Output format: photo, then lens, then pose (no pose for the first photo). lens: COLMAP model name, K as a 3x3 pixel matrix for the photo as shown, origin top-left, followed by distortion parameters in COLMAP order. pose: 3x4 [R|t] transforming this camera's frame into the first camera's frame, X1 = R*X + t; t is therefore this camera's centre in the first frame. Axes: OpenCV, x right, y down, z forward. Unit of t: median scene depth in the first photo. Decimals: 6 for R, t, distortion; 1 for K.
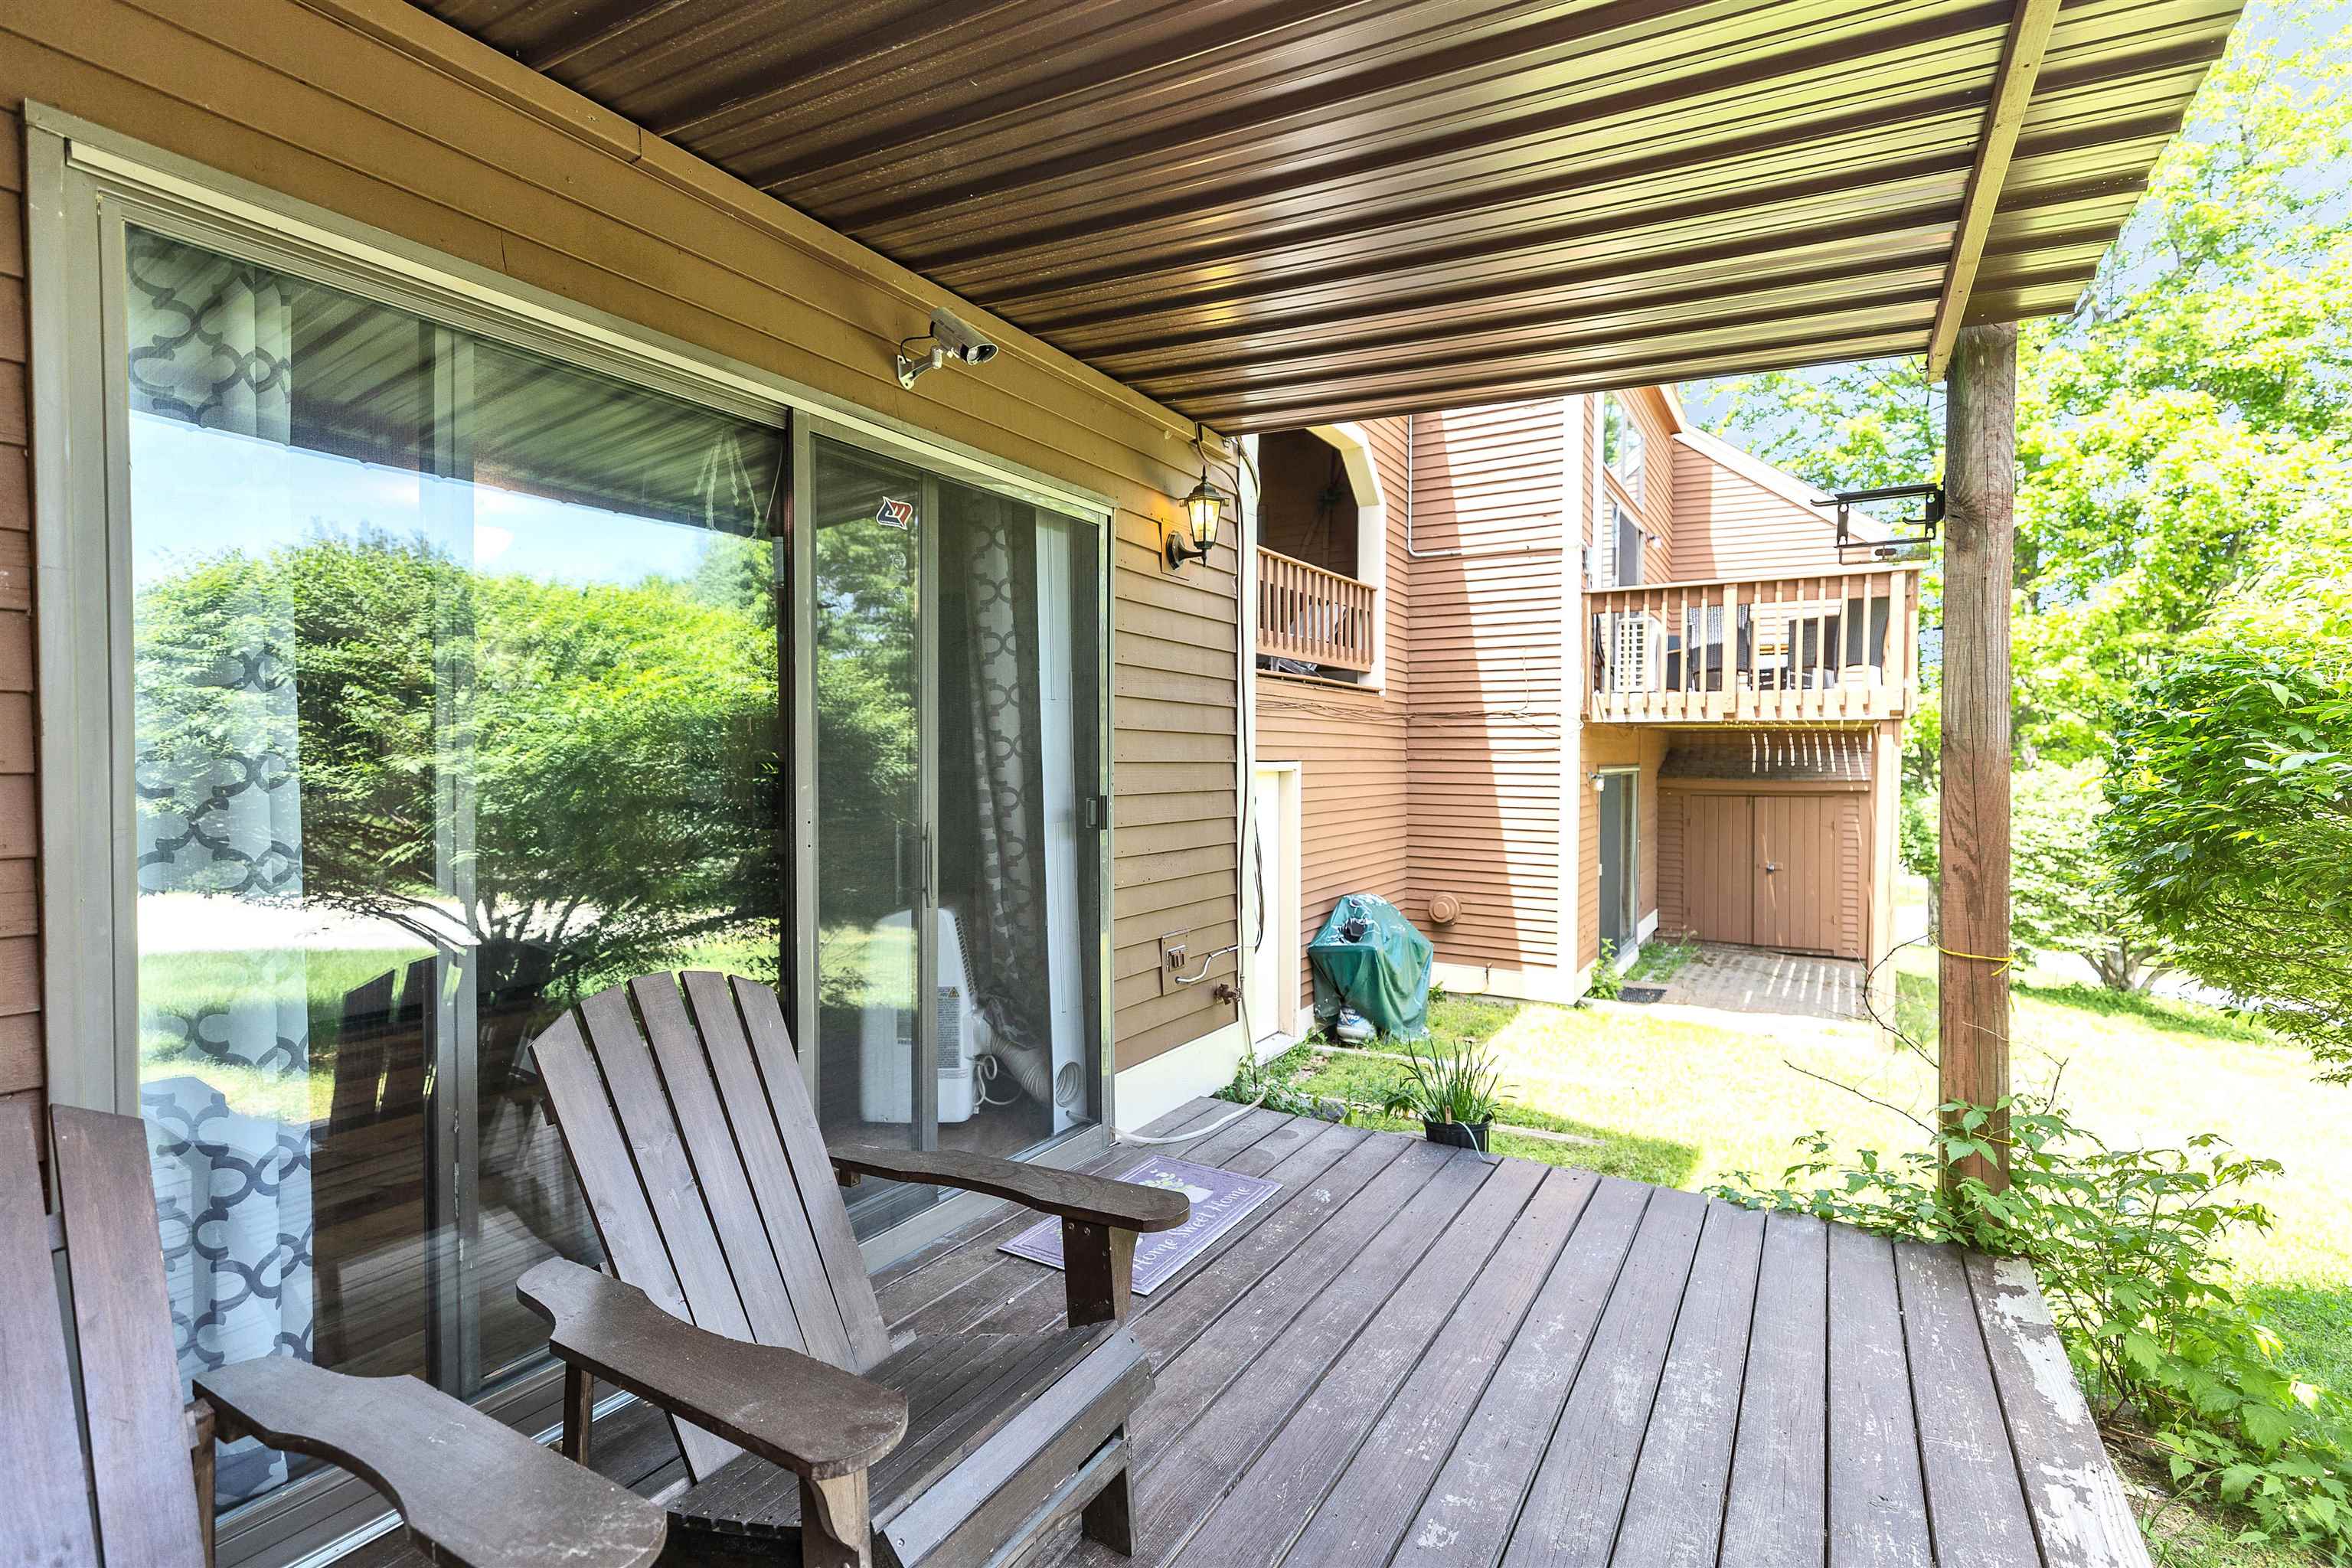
lens RADIAL K [[1064.5, 0, 1286.1], [0, 1064.5, 784.2], [0, 0, 1]] dist [0.002172, -0.000175]
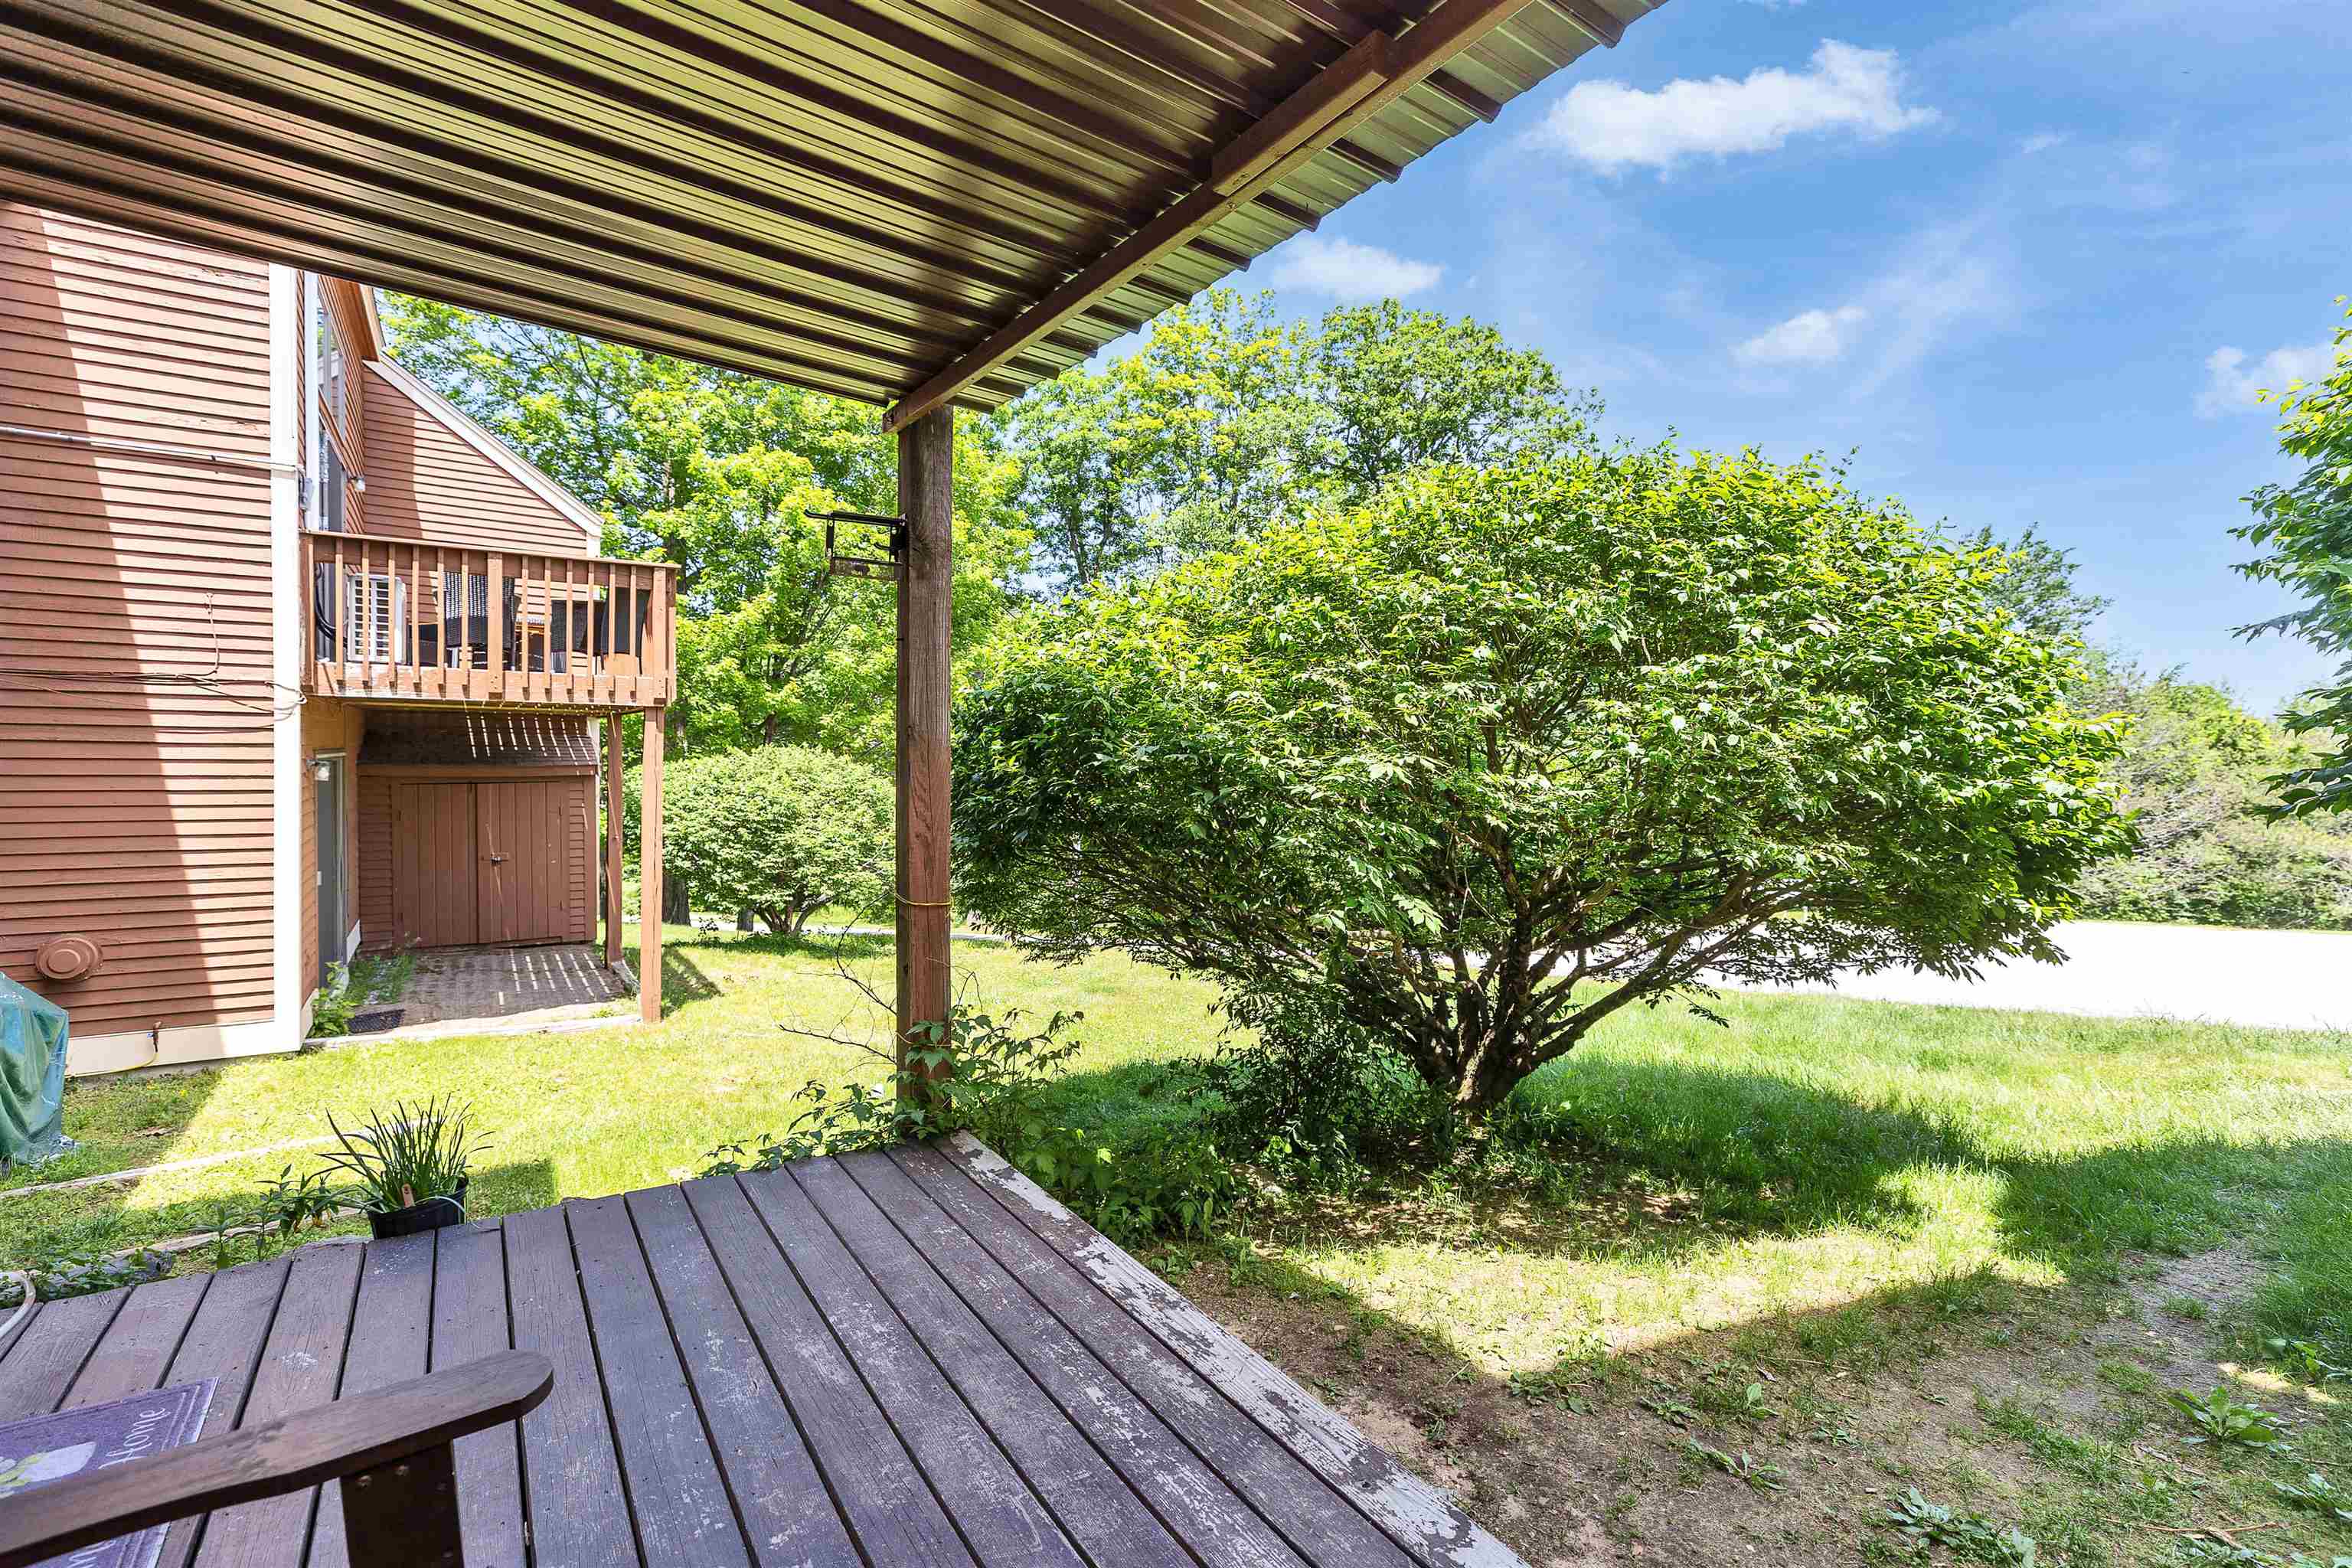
lens RADIAL K [[1040.4, 0, 1172.0], [0, 1040.4, 784.1], [0, 0, 1]] dist [0.004553, -0.000617]
pose [[0.479793, -0.025809, 0.877002, -0.096735], [0.012470, 0.999667, 0.022596, -0.001320], [-0.877293, 0.000095, 0.479956, 0.054304]]
